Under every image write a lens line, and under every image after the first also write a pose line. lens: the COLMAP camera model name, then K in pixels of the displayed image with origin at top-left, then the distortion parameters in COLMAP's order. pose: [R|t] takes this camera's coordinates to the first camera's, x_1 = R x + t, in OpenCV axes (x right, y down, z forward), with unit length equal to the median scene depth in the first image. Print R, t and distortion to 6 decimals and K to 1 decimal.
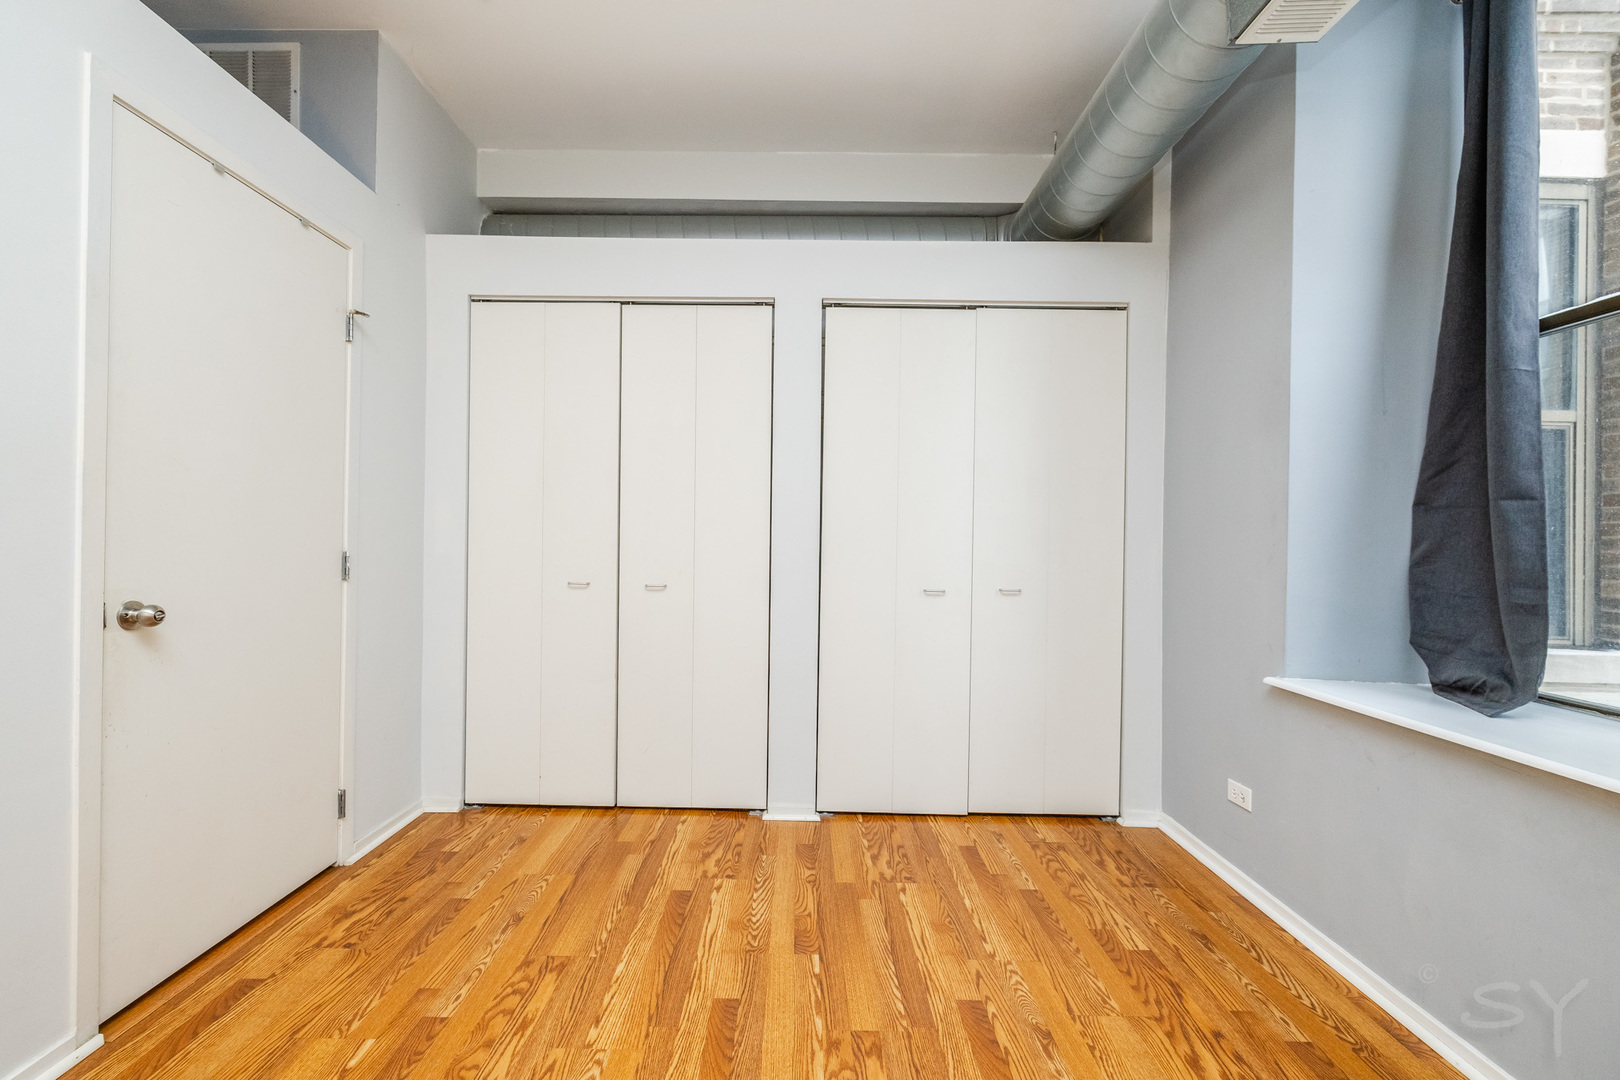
lens RADIAL K [[673.7, 0, 789.3], [0, 673.7, 534.9], [0, 0, 1]] dist [0.000595, -0.000044]
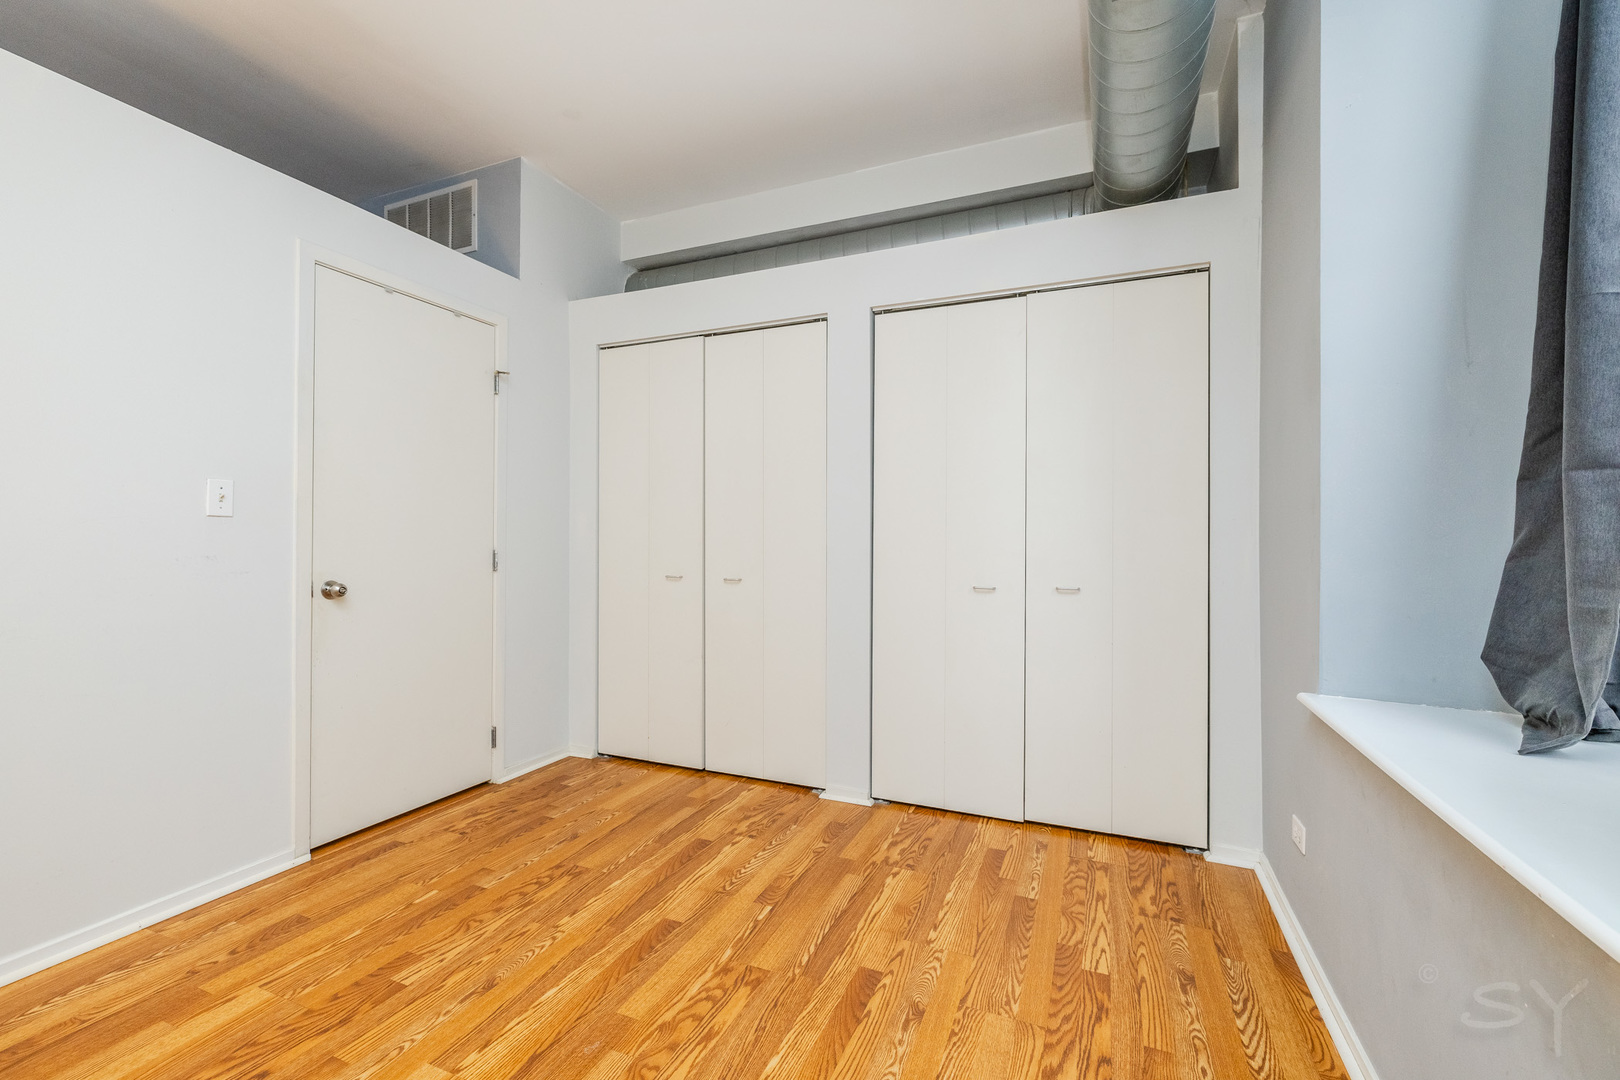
lens RADIAL K [[682.3, 0, 801.3], [0, 682.3, 531.8], [0, 0, 1]] dist [-0.000299, -0.000152]
pose [[0.923228, -0.015644, -0.383934, 0.450686], [0.012229, 0.999861, -0.011332, 0.012019], [0.384058, 0.005767, 0.923291, -0.025765]]
